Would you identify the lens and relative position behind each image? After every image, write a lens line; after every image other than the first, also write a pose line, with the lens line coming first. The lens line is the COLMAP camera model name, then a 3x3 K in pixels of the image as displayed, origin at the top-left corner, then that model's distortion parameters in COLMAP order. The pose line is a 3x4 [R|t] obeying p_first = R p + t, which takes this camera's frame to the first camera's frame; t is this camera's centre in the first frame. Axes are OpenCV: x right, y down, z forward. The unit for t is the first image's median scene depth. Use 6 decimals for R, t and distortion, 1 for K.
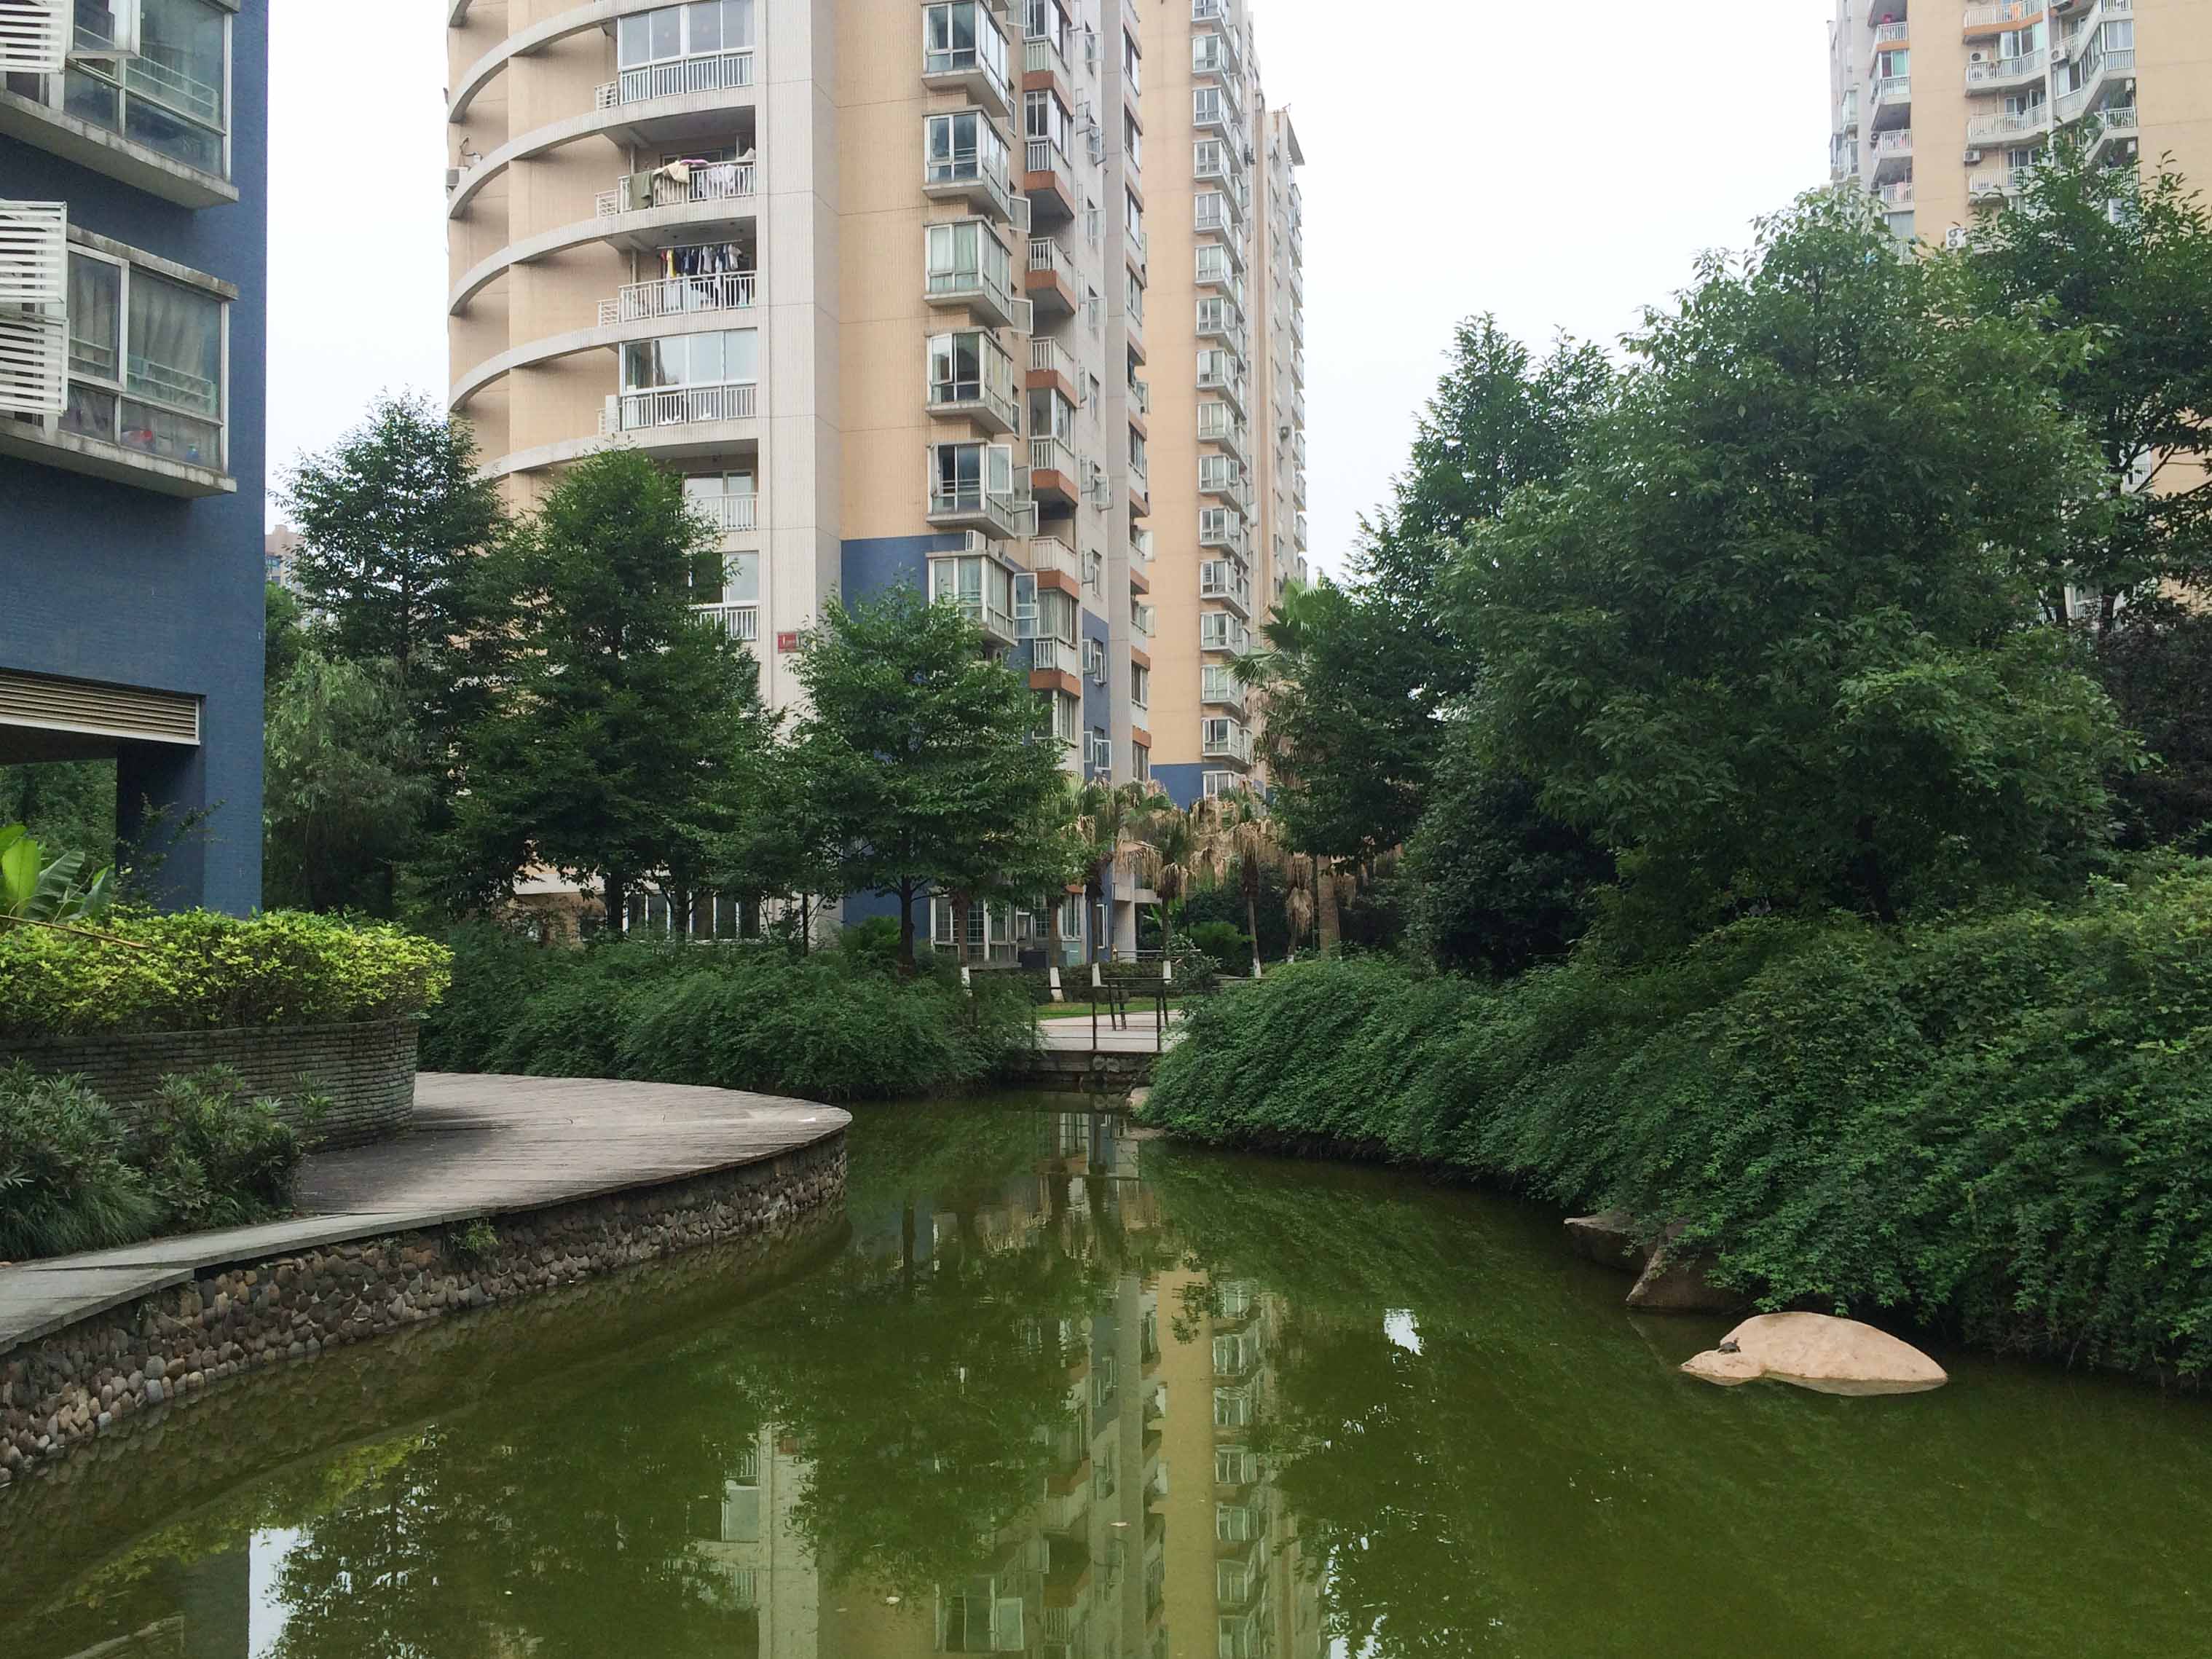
lens RADIAL K [[1999.0, 0, 1075.8], [0, 1999.0, 815.3], [0, 0, 1]] dist [0.108809, -0.141671]
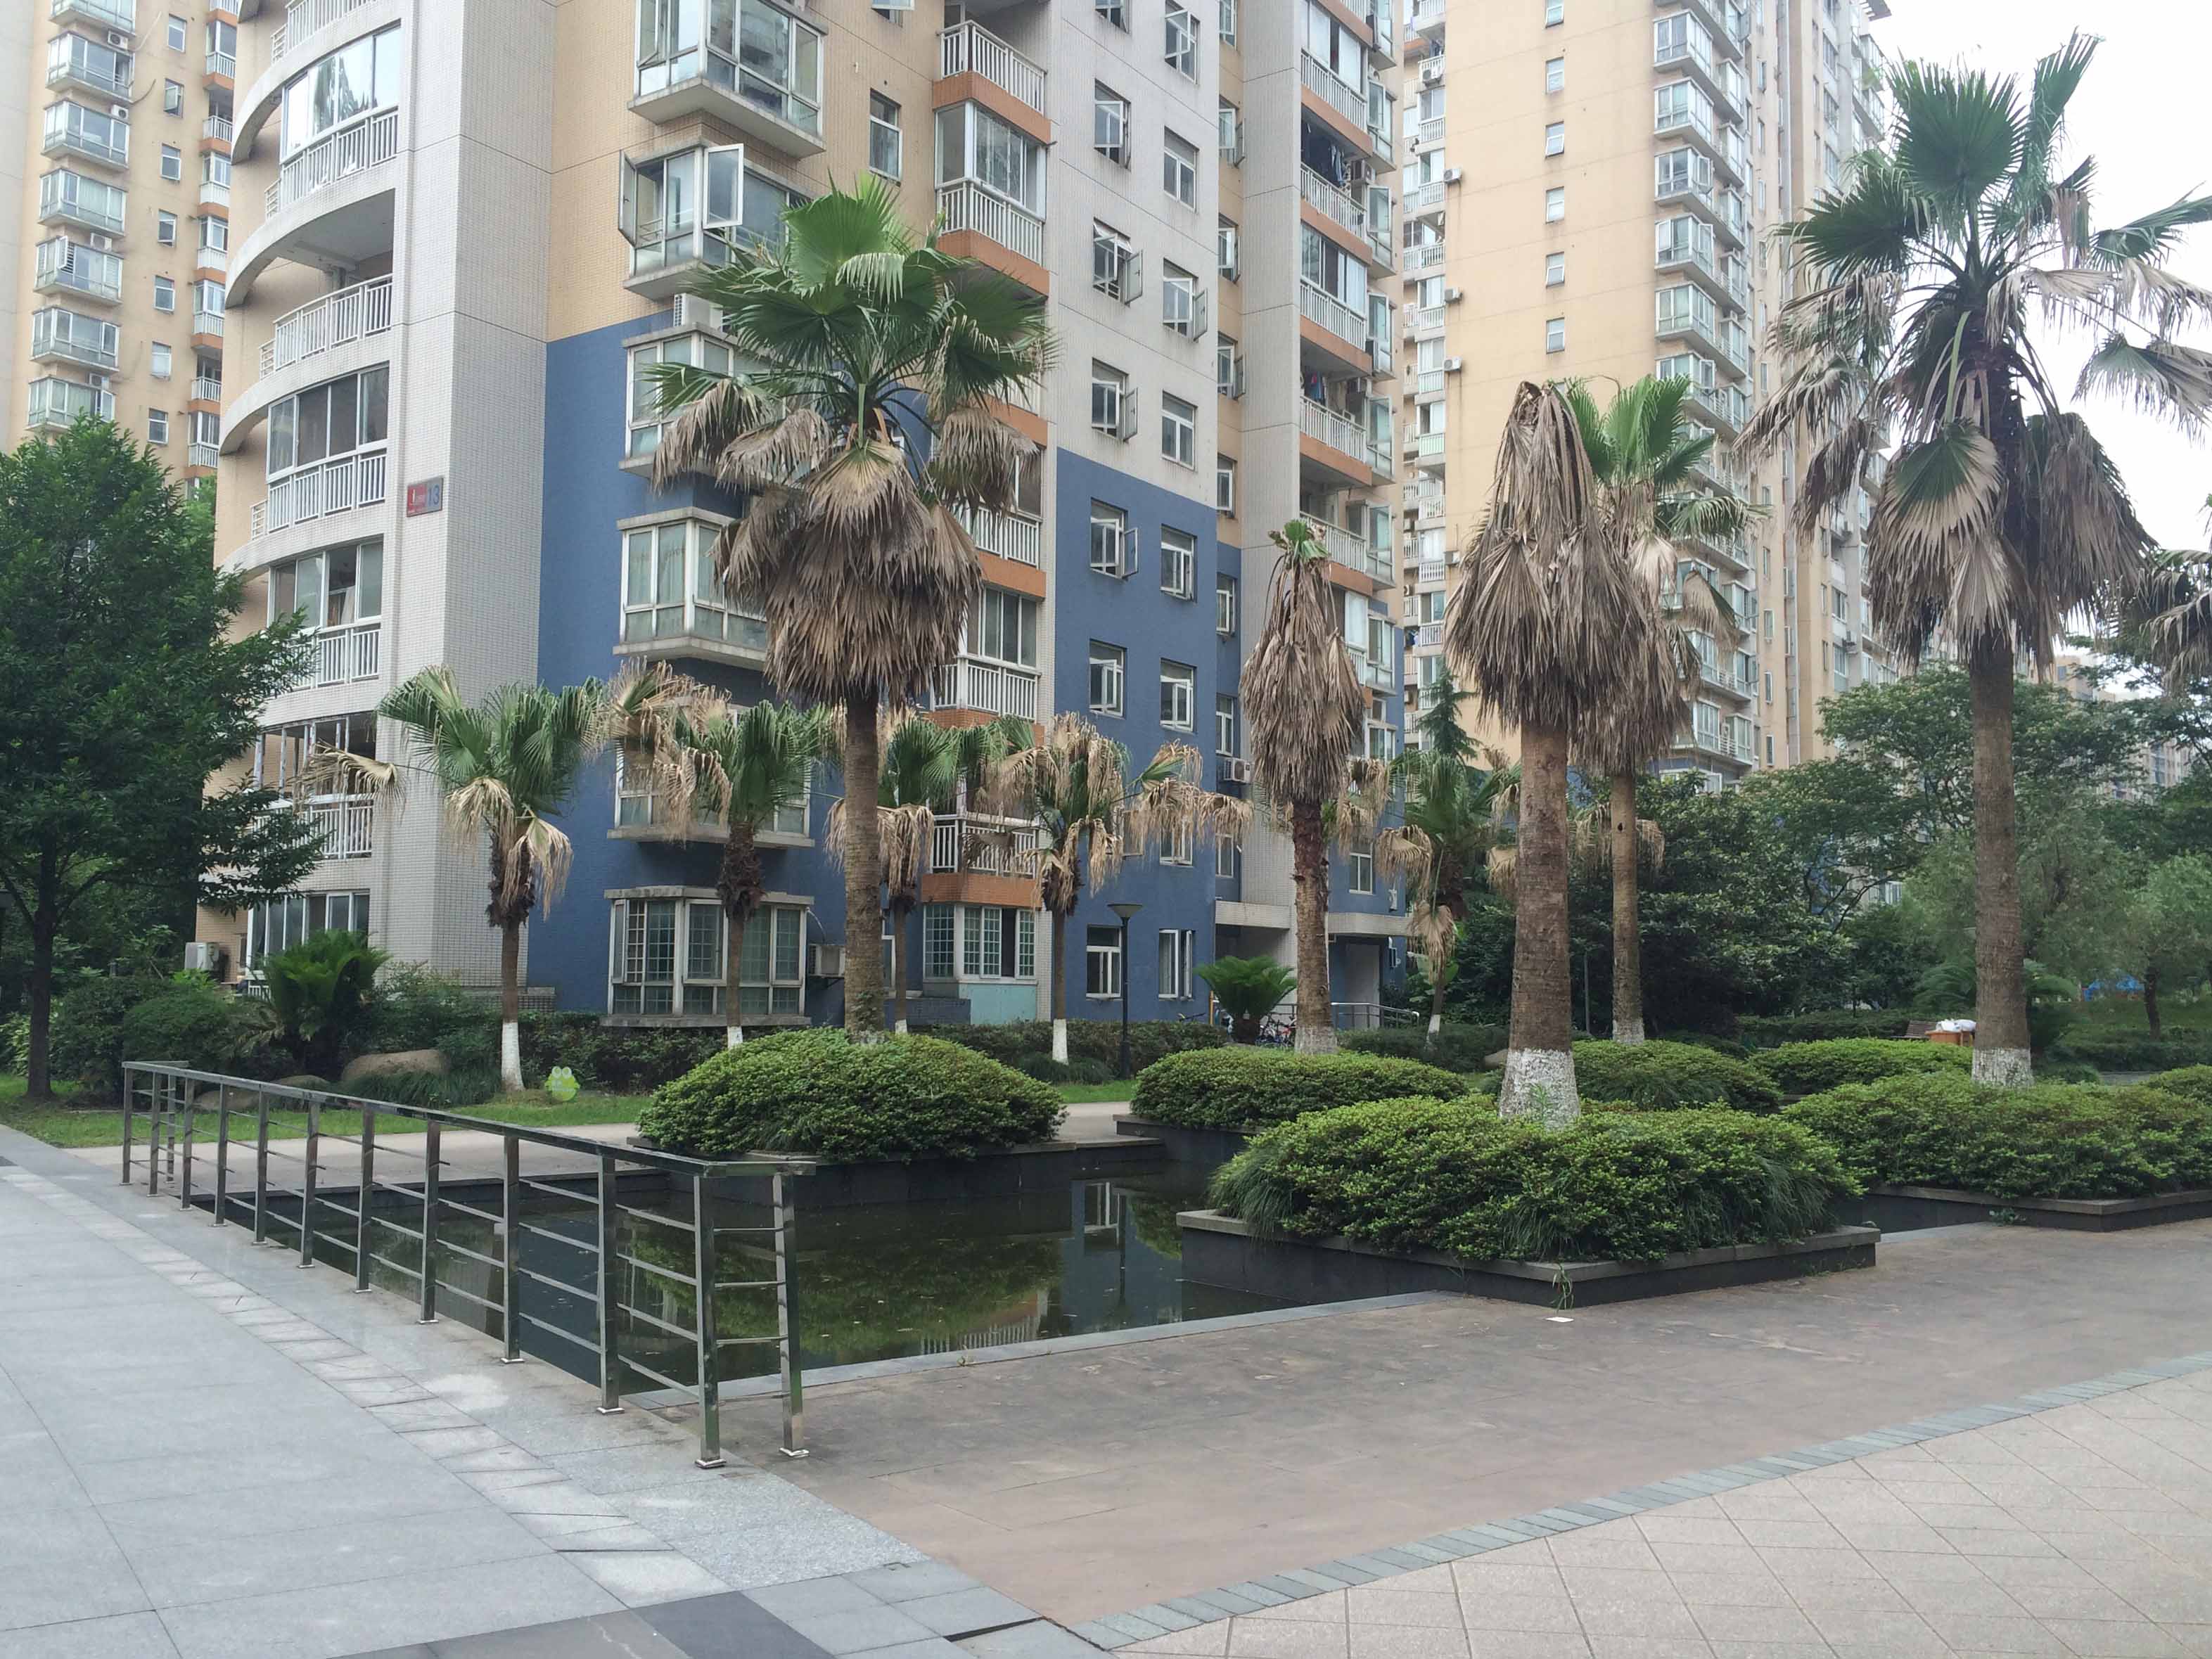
lens RADIAL K [[1999.0, 0, 1075.8], [0, 1999.0, 815.3], [0, 0, 1]] dist [0.108809, -0.141671]
pose [[0.938446, -0.019338, -0.344885, 0.114972], [0.009615, 0.999507, -0.029881, 0.014338], [0.345293, 0.024725, 0.938169, 0.209930]]
